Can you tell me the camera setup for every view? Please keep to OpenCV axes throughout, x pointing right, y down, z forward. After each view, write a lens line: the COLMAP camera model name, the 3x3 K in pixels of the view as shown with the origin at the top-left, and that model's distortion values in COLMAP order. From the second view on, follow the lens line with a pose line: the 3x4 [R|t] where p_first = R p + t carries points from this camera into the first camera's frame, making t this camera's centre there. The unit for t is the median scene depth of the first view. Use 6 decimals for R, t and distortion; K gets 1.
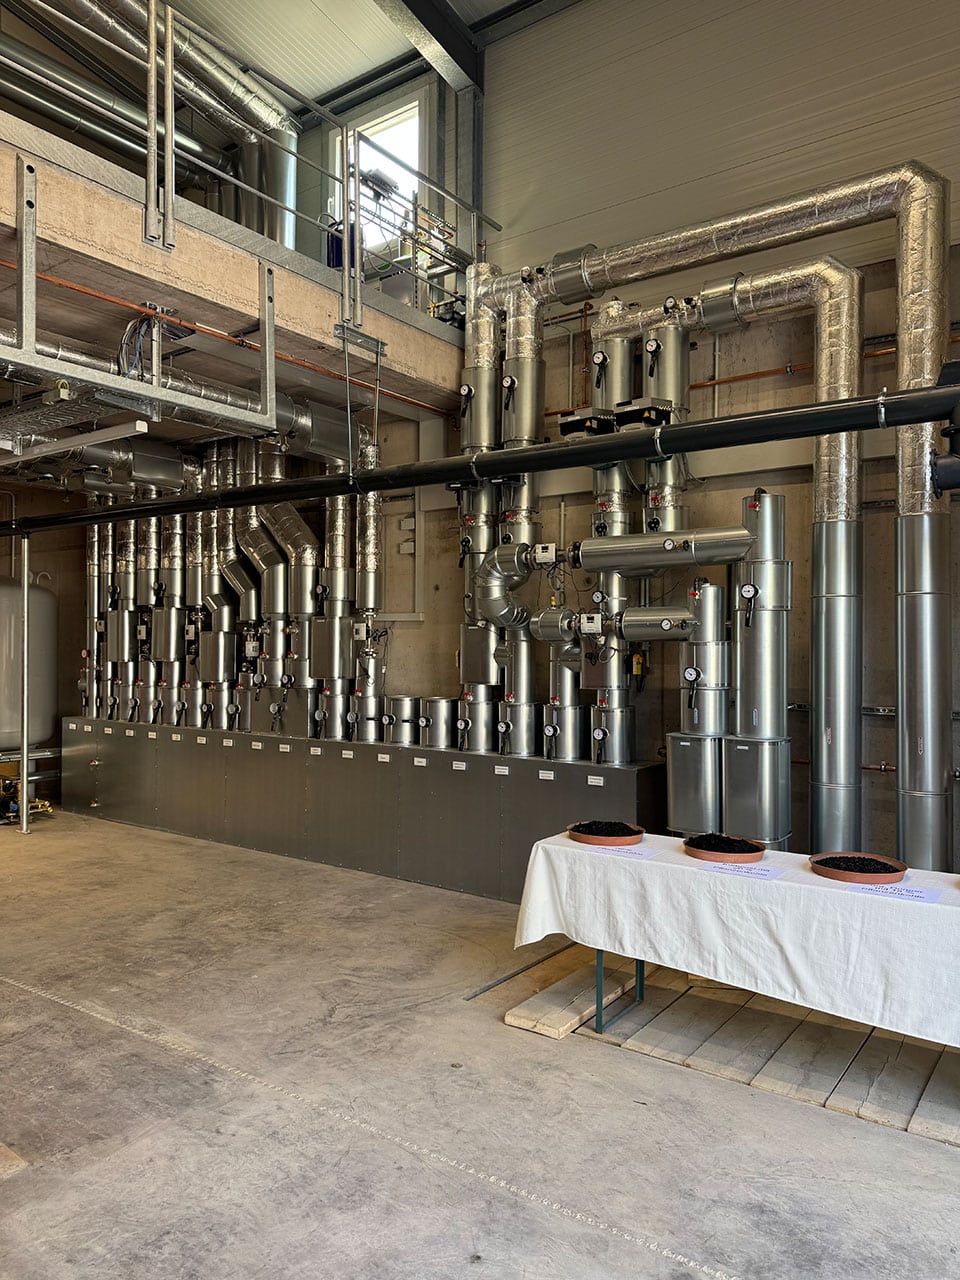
lens RADIAL K [[913.6, 0, 492.9], [0, 913.6, 645.8], [0, 0, 1]] dist [0.028781, -0.010609]
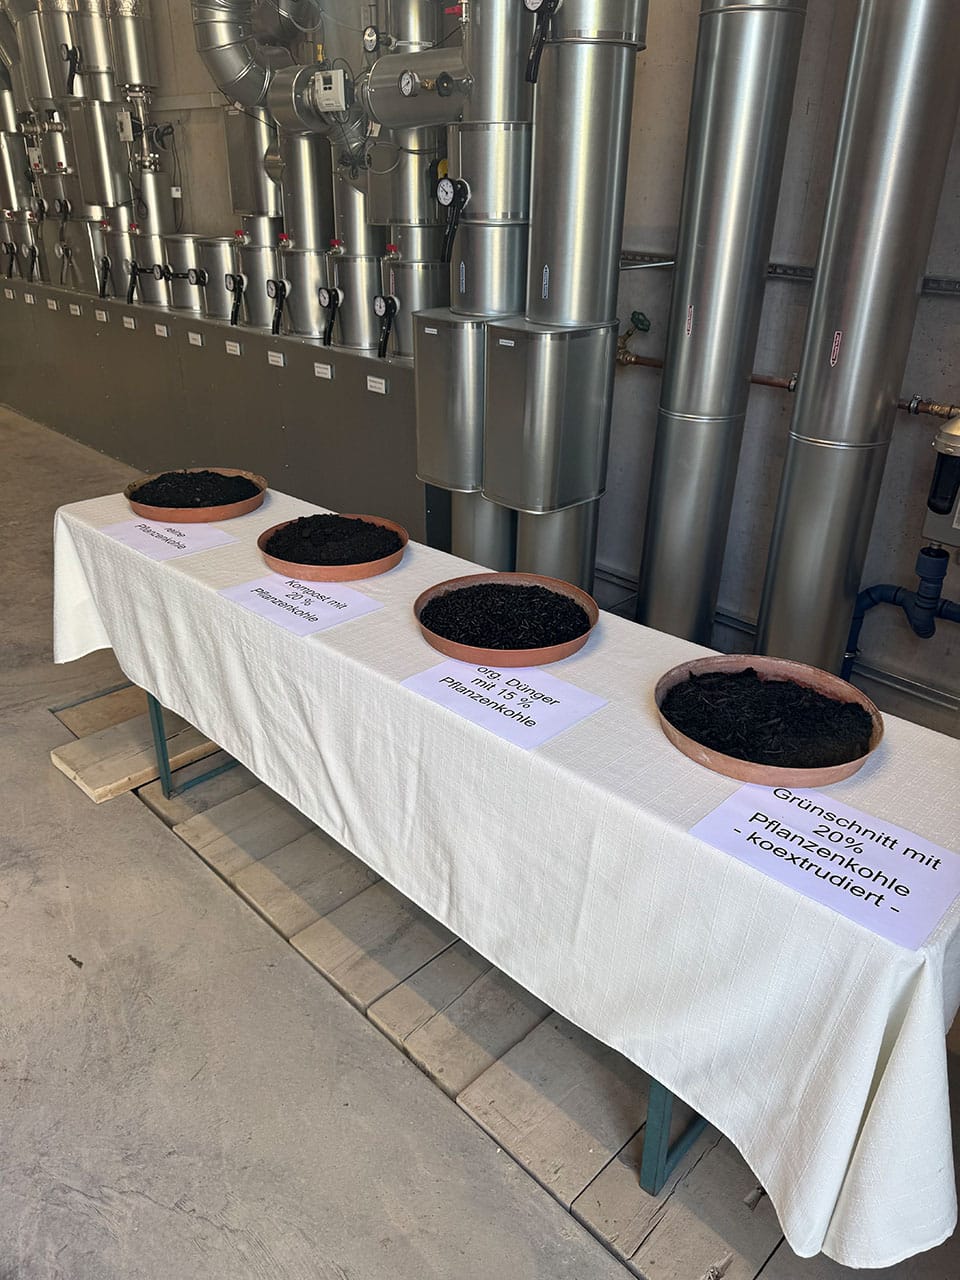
lens RADIAL K [[913.6, 0, 478.0], [0, 913.6, 638.1], [0, 0, 1]] dist [0.028781, -0.010609]
pose [[0.985079, 0.083235, -0.150635, 0.354905], [-0.008185, 0.896936, 0.442085, 0.028937], [0.171907, -0.434256, 0.884234, 0.437120]]
